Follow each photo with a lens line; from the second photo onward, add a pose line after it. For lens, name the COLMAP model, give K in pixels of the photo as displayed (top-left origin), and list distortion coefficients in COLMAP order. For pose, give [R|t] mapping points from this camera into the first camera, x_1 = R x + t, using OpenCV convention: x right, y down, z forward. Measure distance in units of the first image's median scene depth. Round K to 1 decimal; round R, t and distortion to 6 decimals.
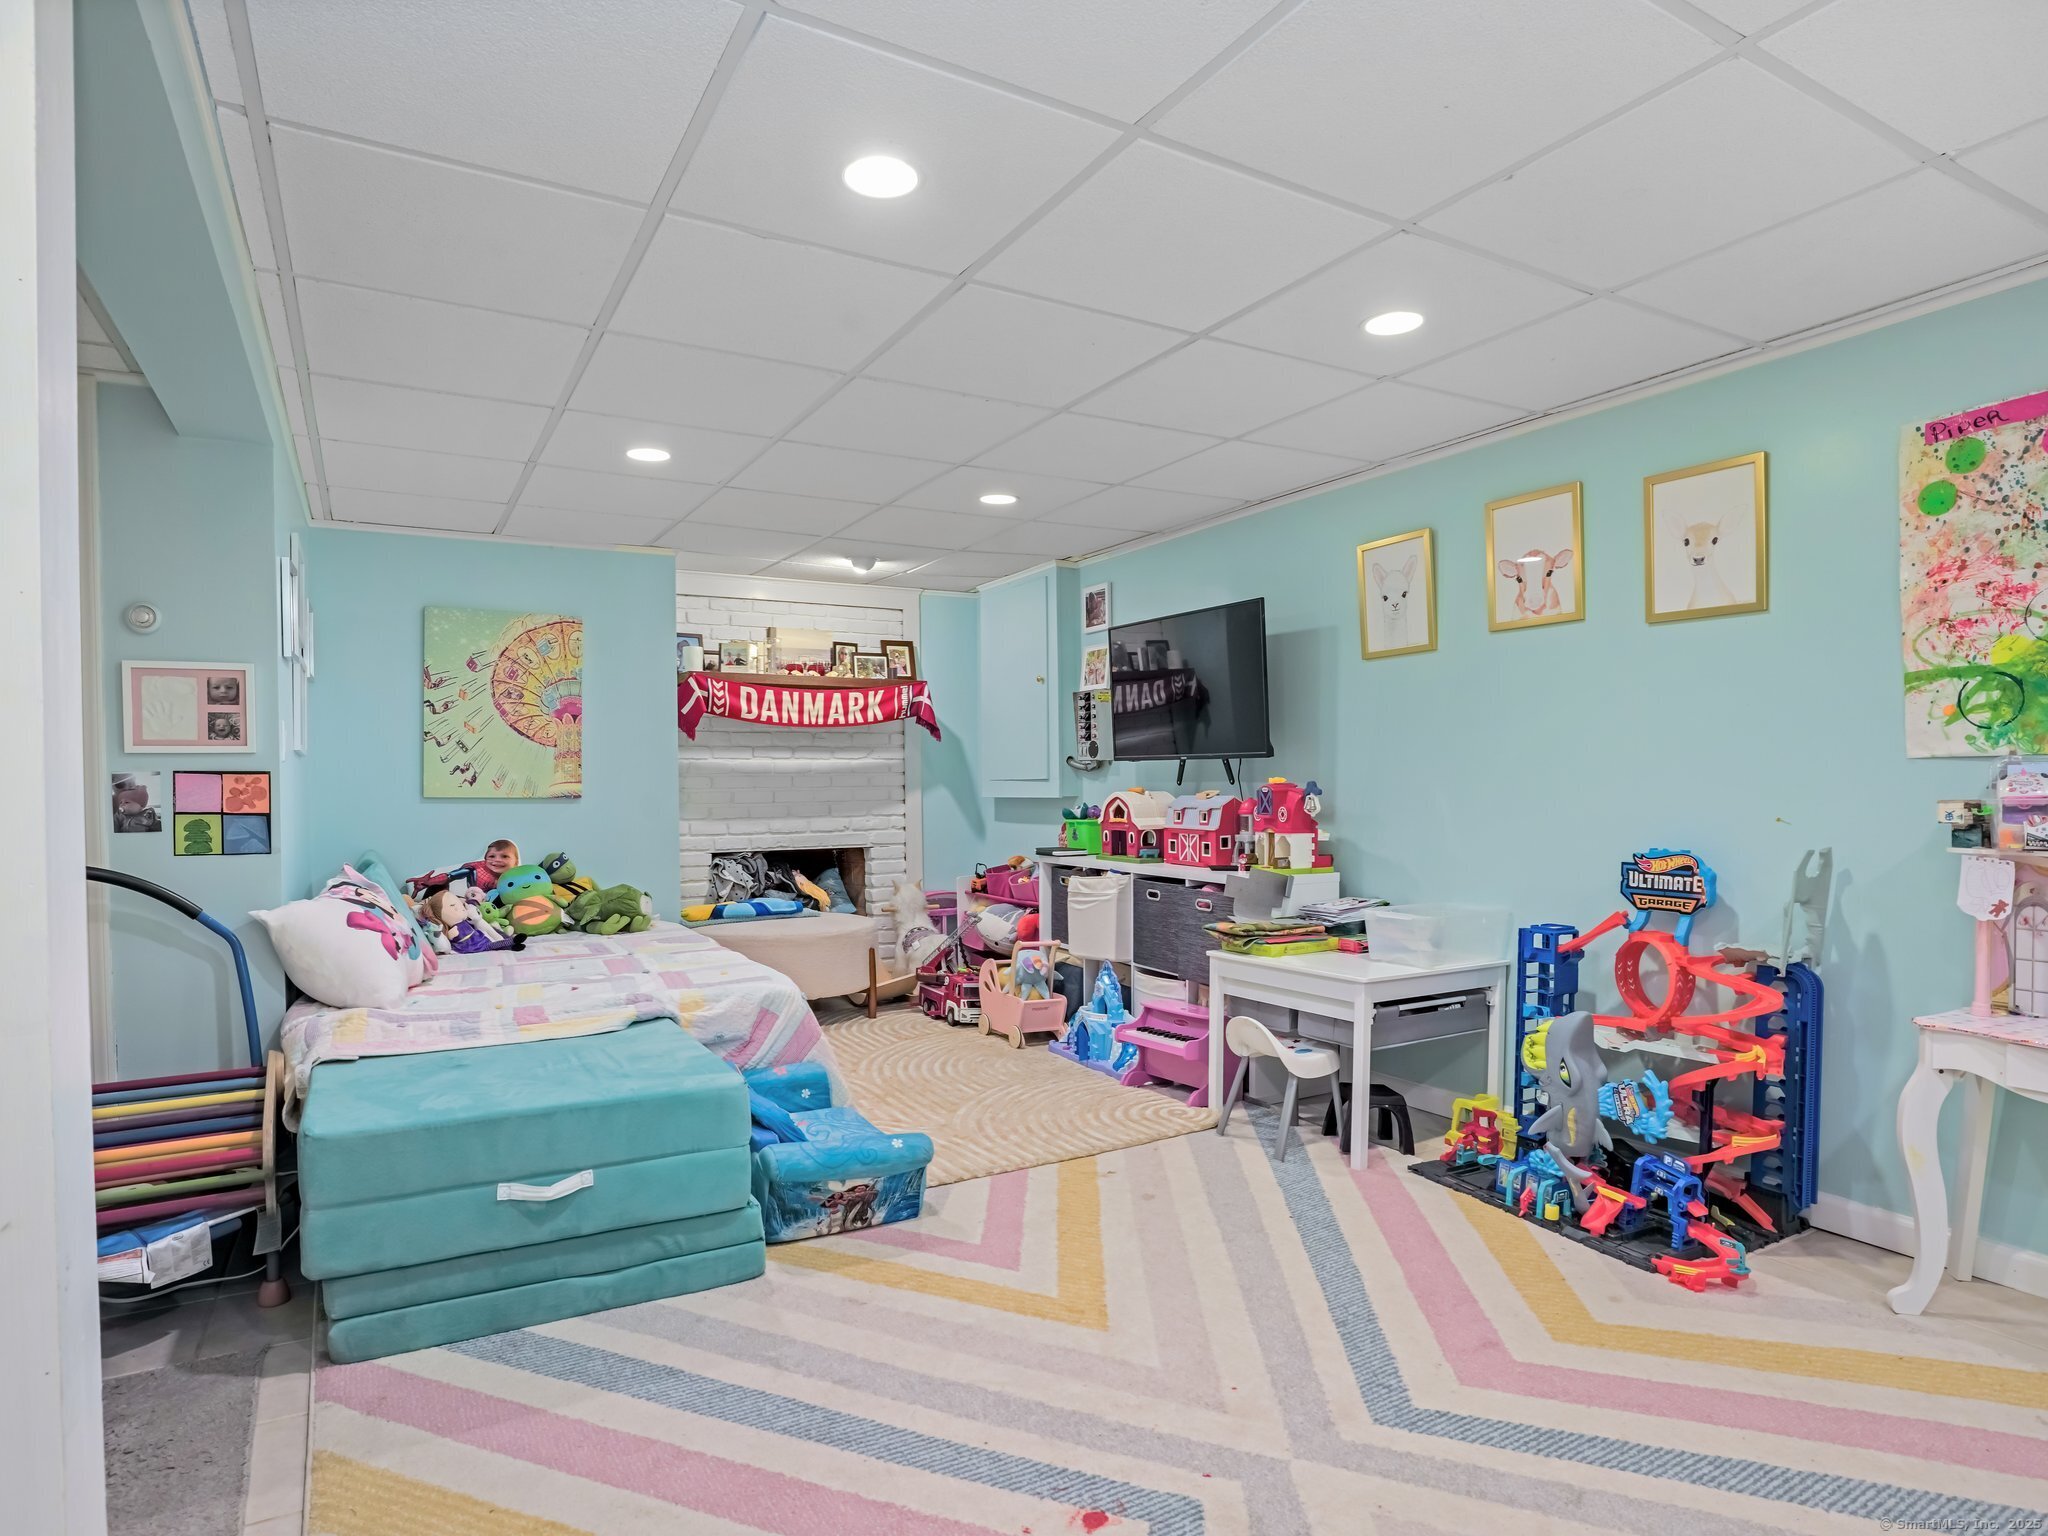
lens RADIAL K [[1133.6, 0, 1024.0], [0, 1133.6, 768.0], [0, 0, 1]] dist [-0.080419, 0.039218]
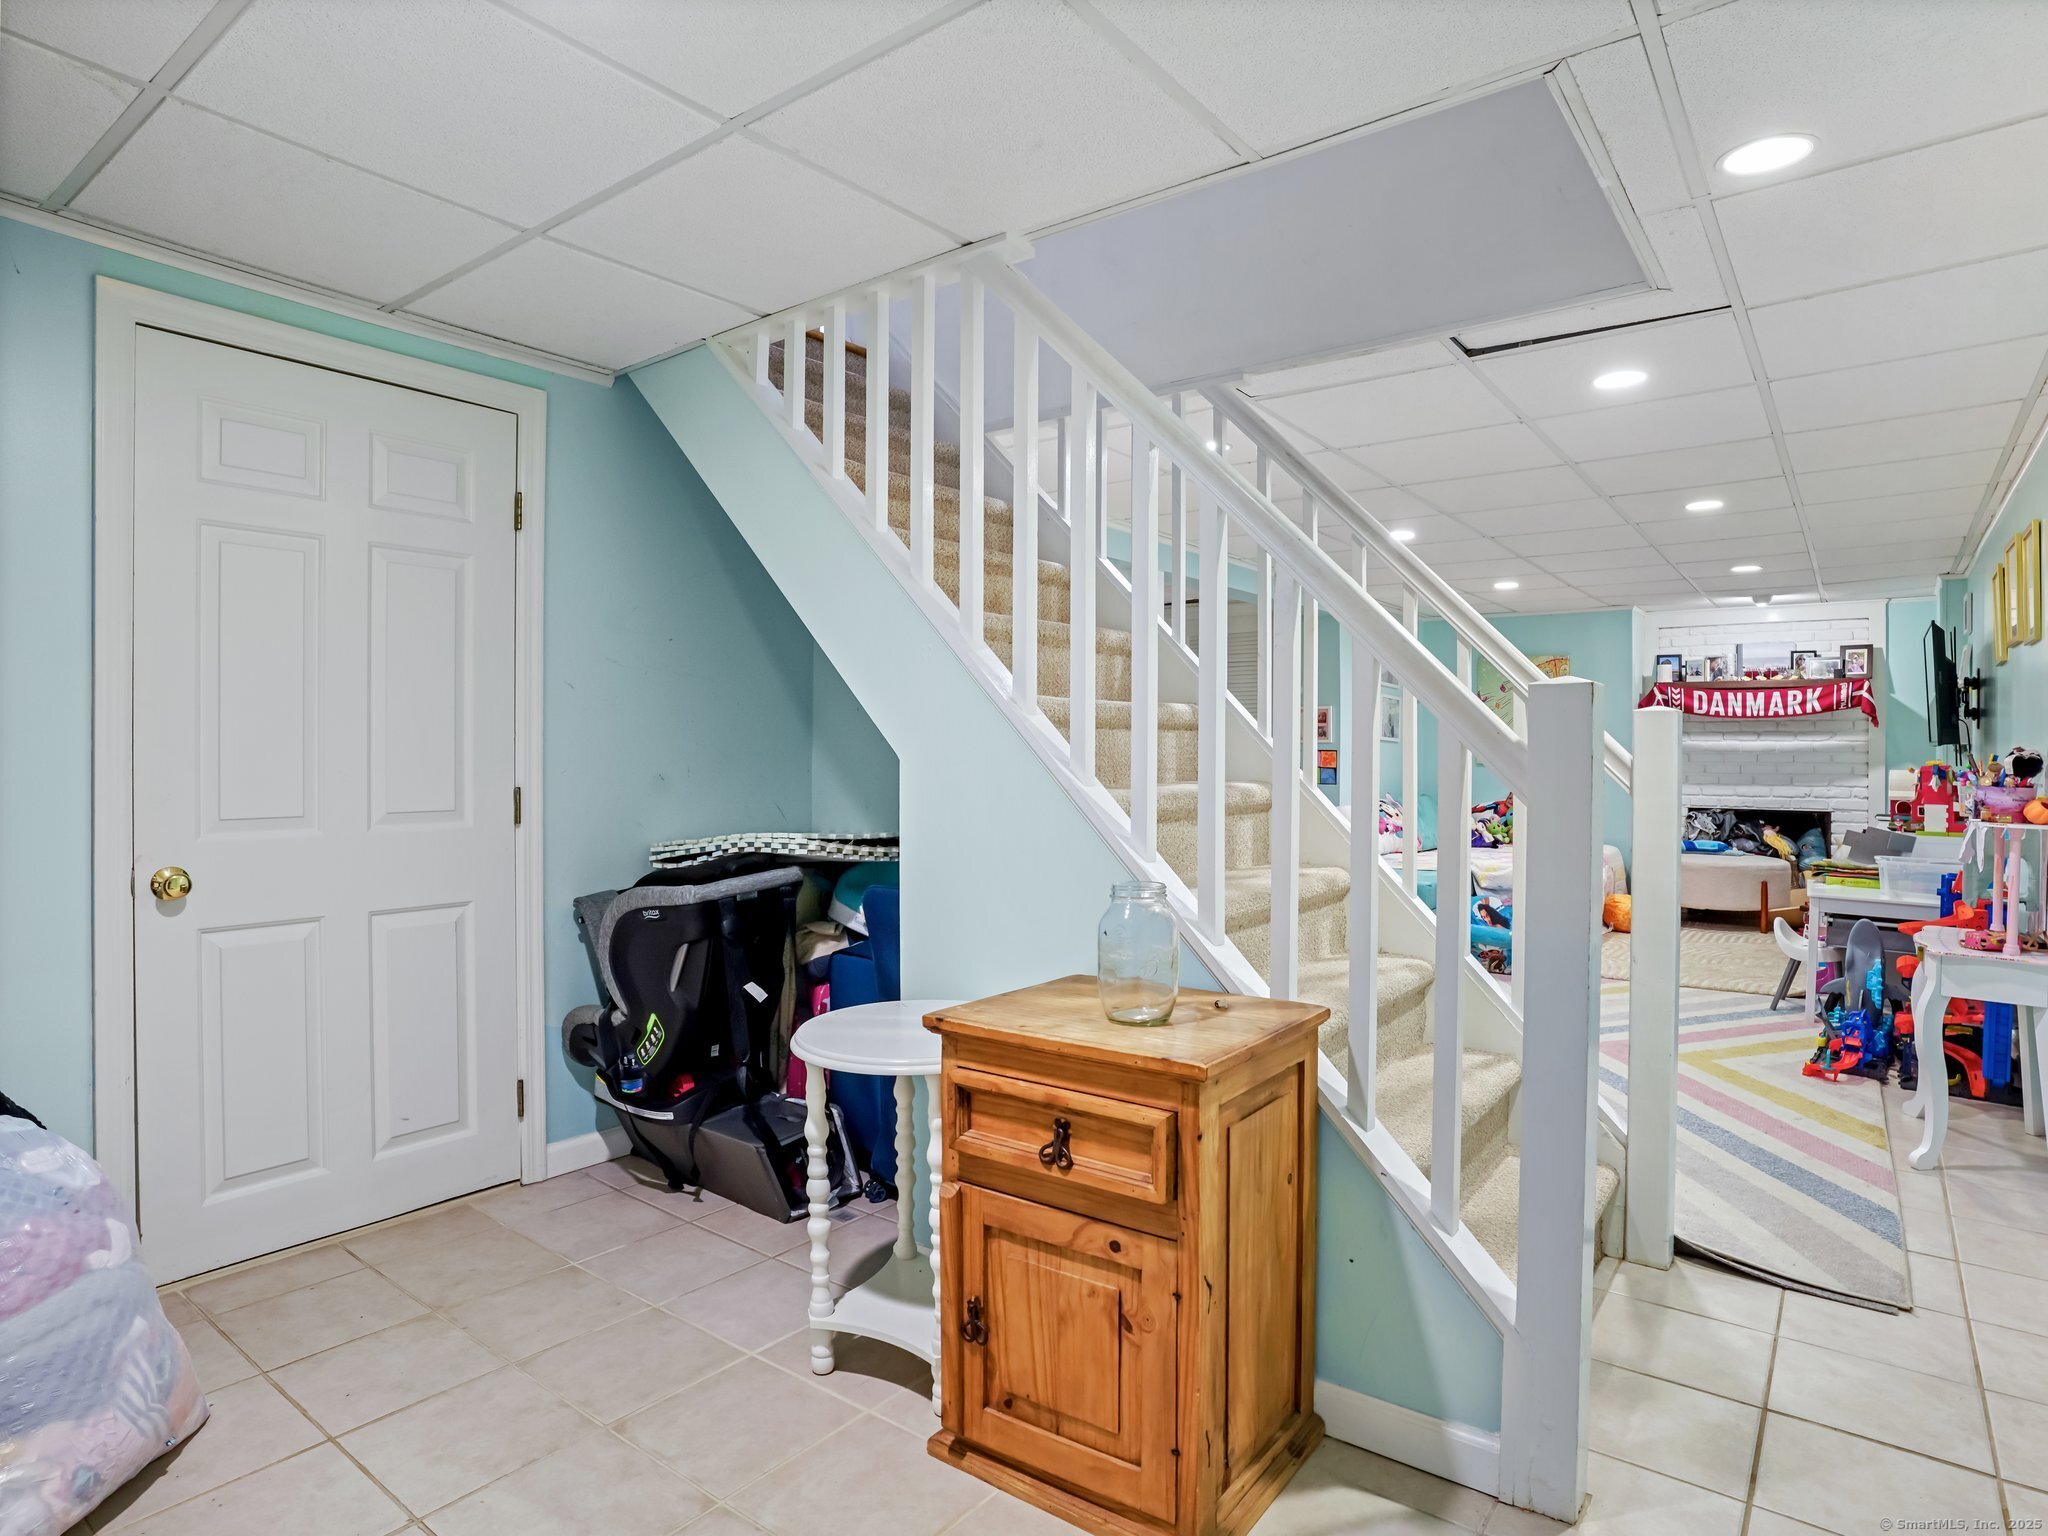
lens RADIAL K [[1133.6, 0, 1024.0], [0, 1133.6, 768.0], [0, 0, 1]] dist [-0.080419, 0.039218]
pose [[0.396047, 0.024538, -0.917902, 0.661138], [0.000914, 0.999632, 0.027118, -0.012742], [0.918230, -0.011579, 0.395878, -0.315894]]
